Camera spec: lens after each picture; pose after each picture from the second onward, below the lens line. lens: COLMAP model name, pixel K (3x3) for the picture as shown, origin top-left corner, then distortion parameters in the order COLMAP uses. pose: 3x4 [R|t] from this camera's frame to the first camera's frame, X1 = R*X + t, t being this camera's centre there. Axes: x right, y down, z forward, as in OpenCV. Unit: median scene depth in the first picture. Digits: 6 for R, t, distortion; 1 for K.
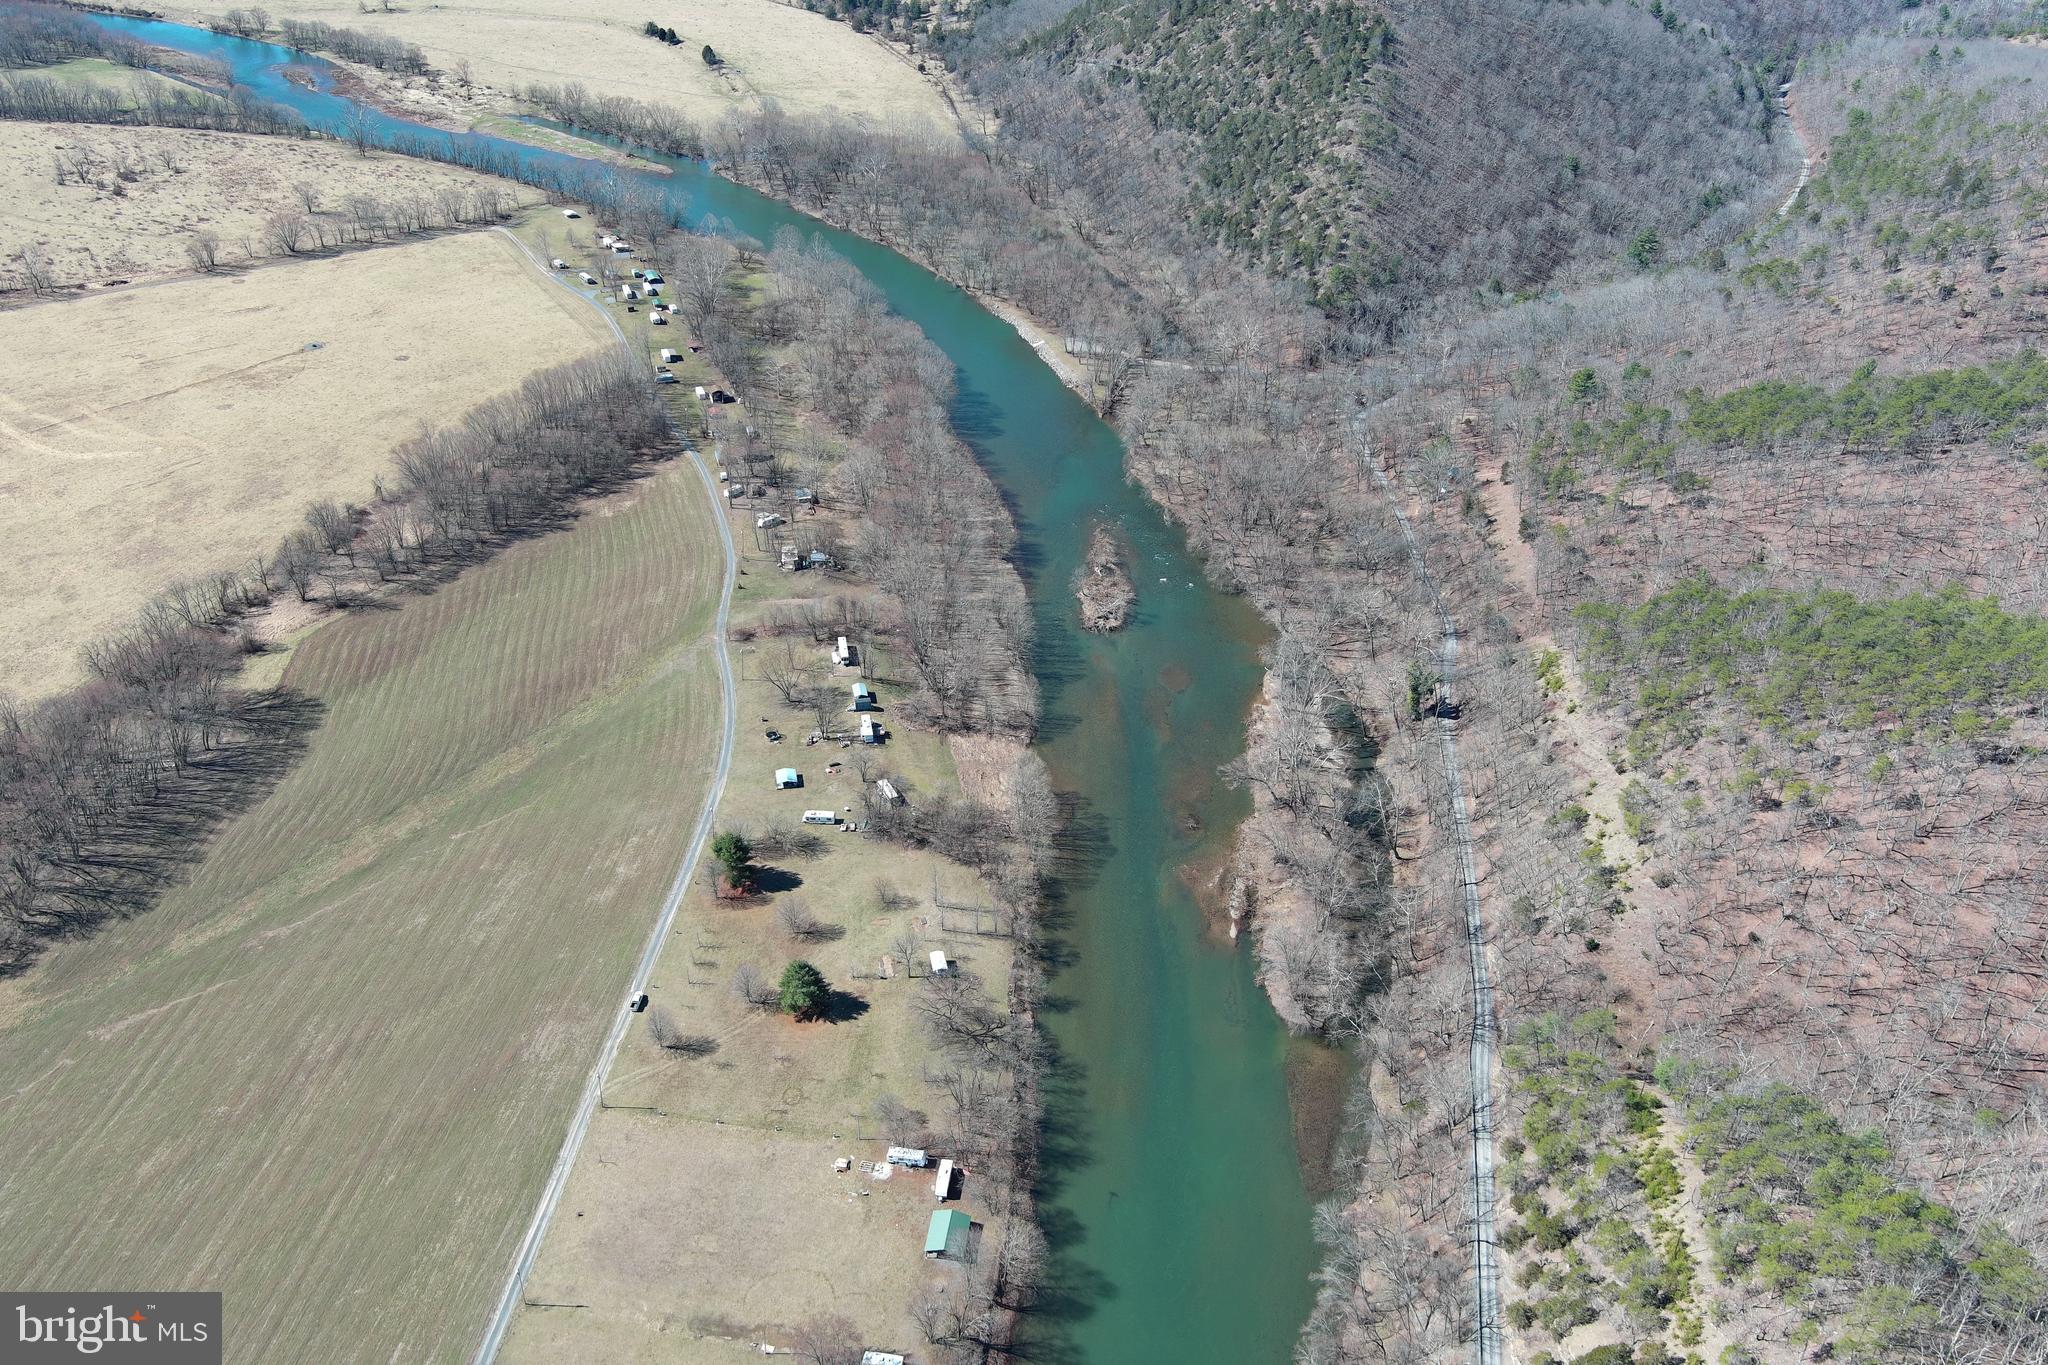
lens RADIAL K [[1586.7, 0, 1021.3], [0, 1586.7, 686.5], [0, 0, 1]] dist [0.032560, -0.040569]
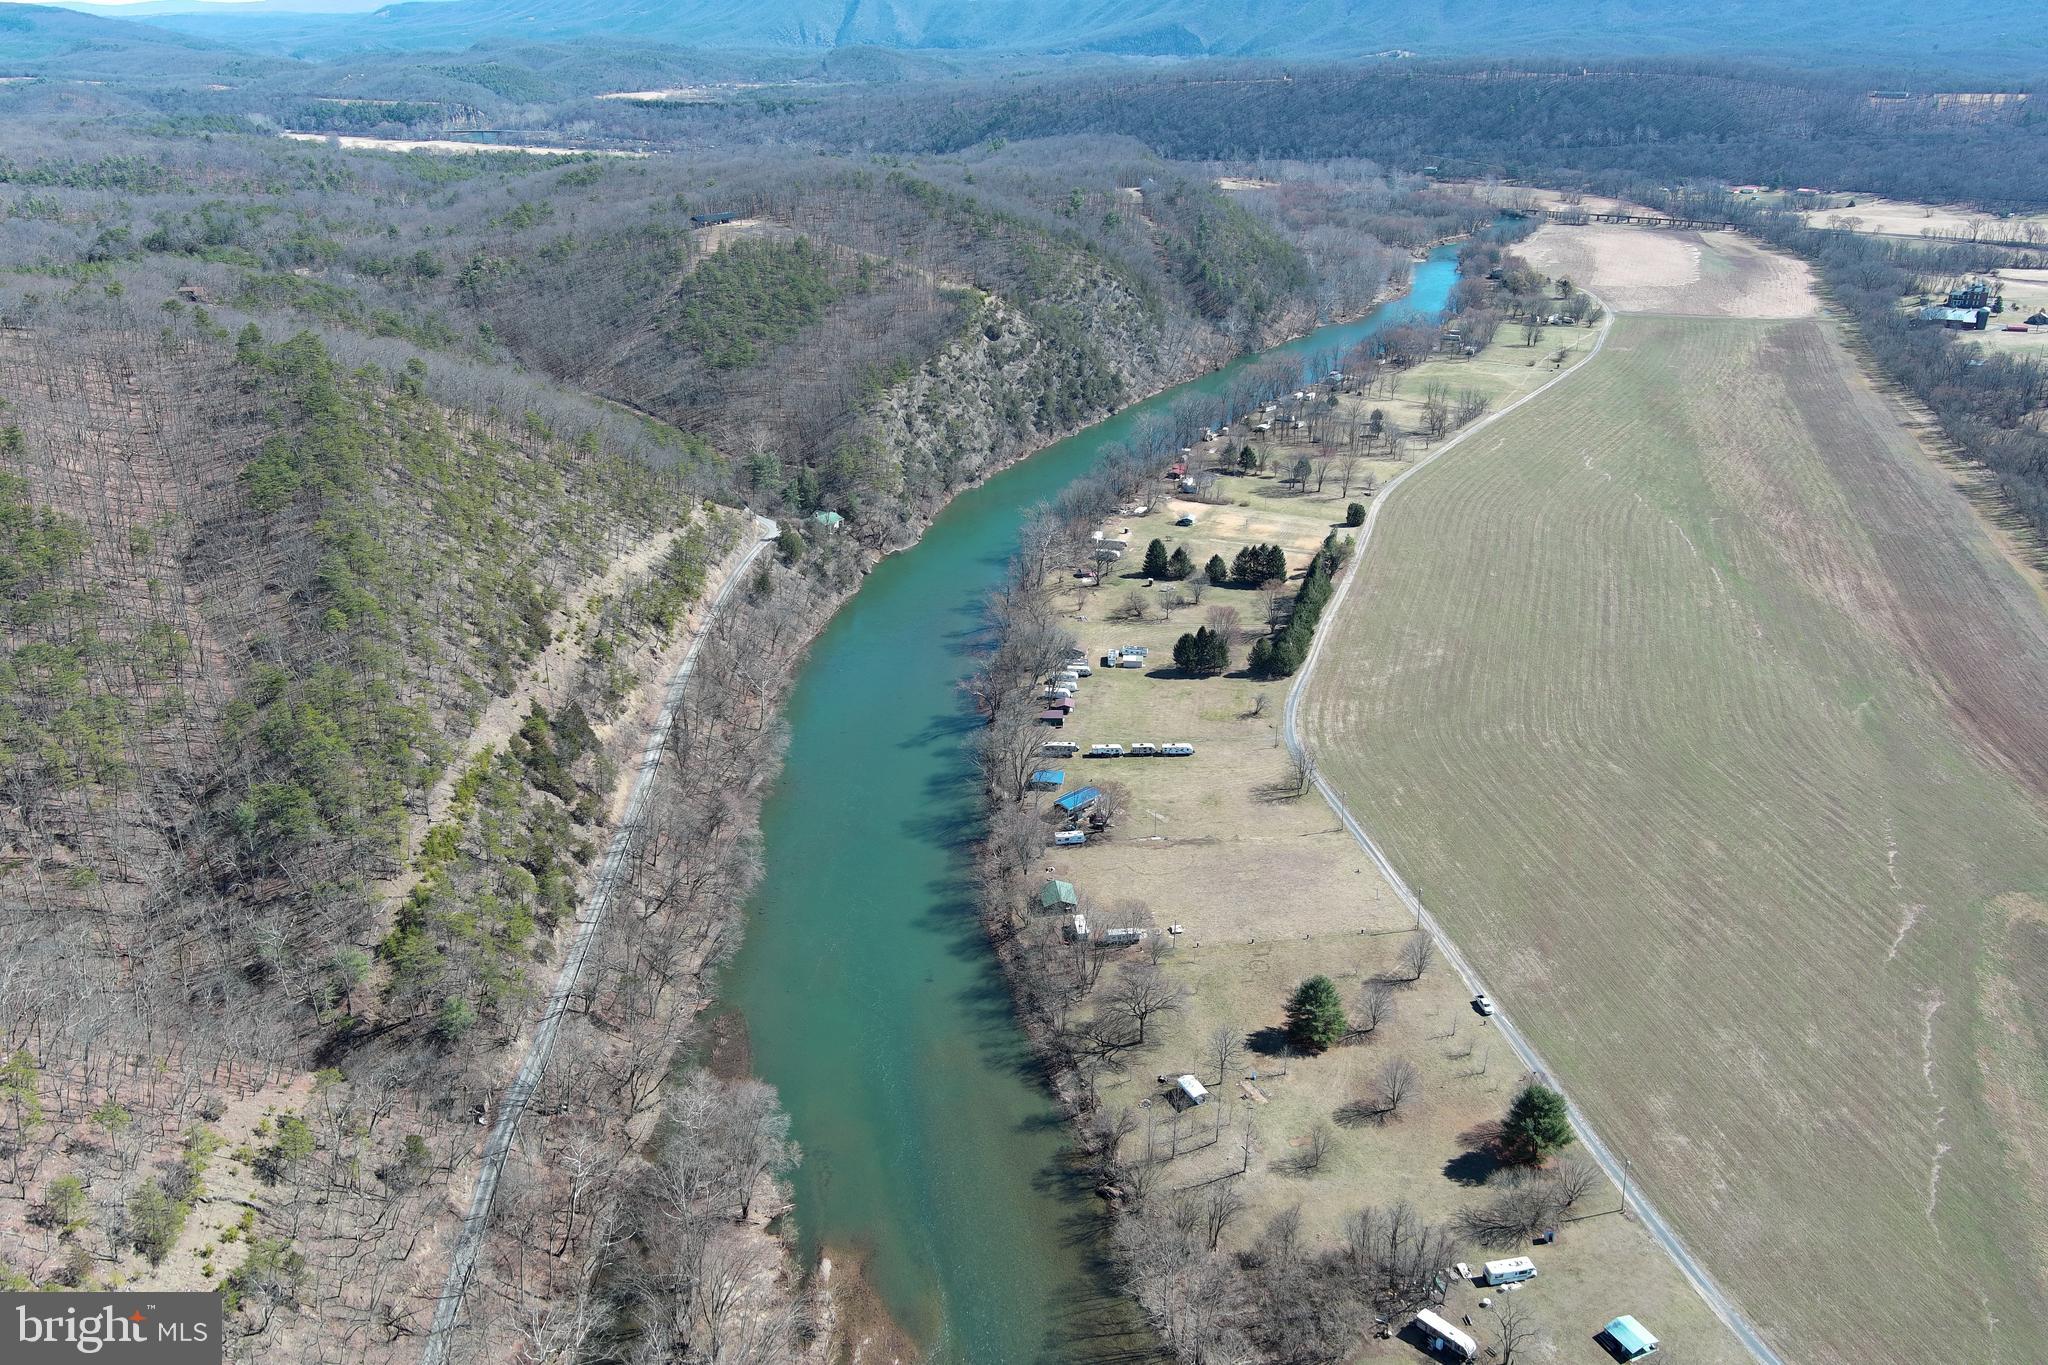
lens RADIAL K [[1577.4, 0, 1020.3], [0, 1577.4, 683.6], [0, 0, 1]] dist [0.040396, -0.064236]
pose [[-0.967248, 0.074695, -0.242594, 0.203349], [-0.162542, 0.551812, 0.817975, -0.557411], [0.194965, 0.830616, -0.521598, 1.189877]]
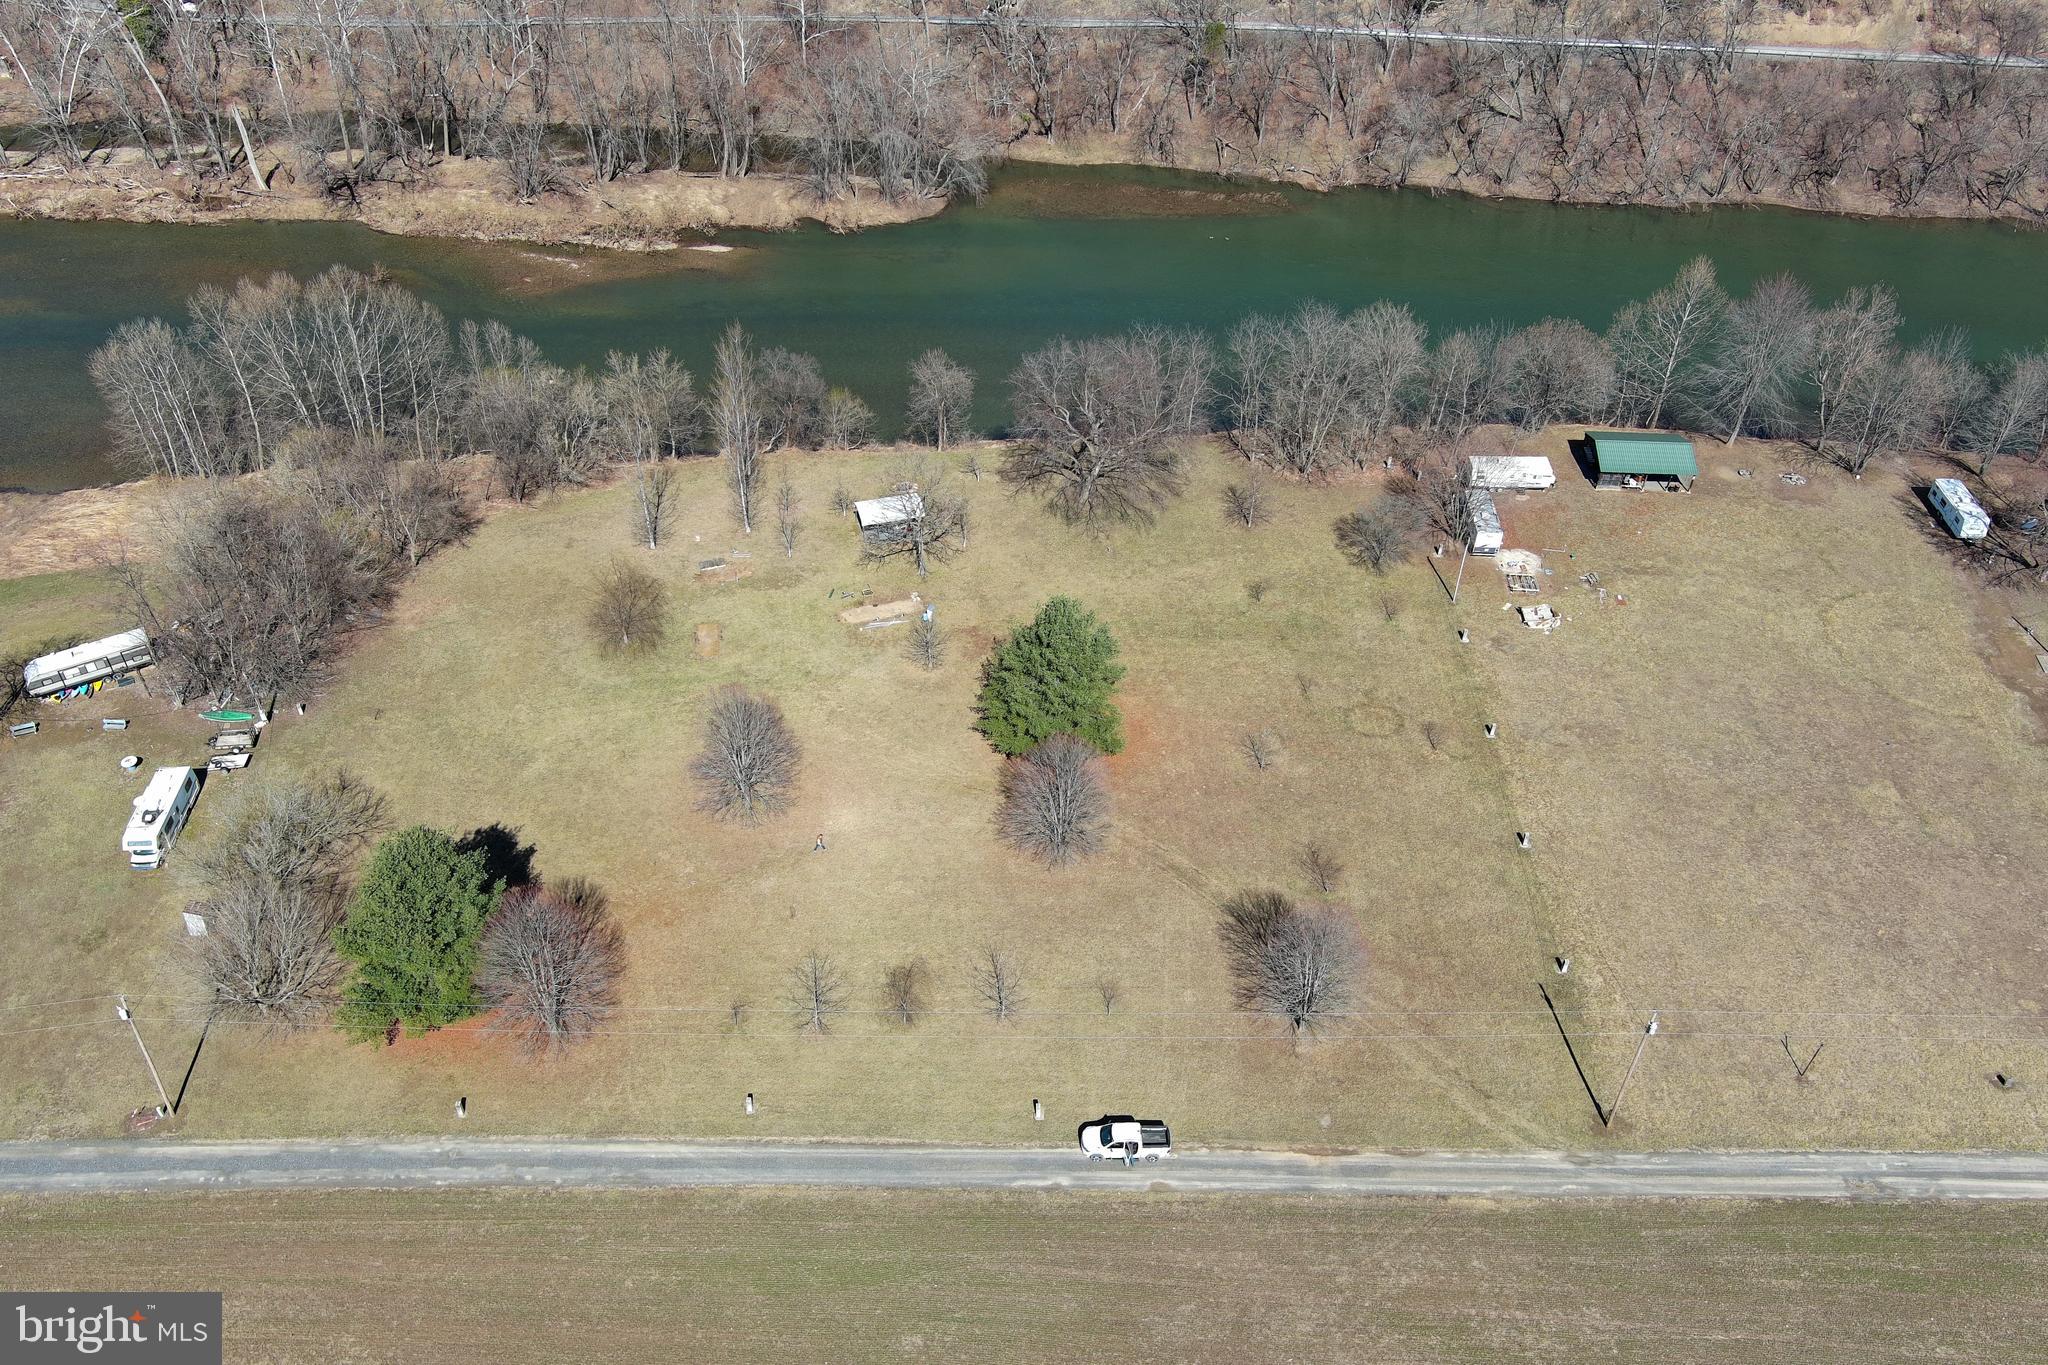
lens RADIAL K [[1586.6, 0, 1020.3], [0, 1586.6, 688.2], [0, 0, 1]] dist [0.009905, 0.010241]
pose [[-0.092017, -0.667821, 0.738612, -0.365218], [0.545436, 0.586778, 0.598490, -0.018504], [-0.833086, 0.457937, 0.310260, 0.841931]]
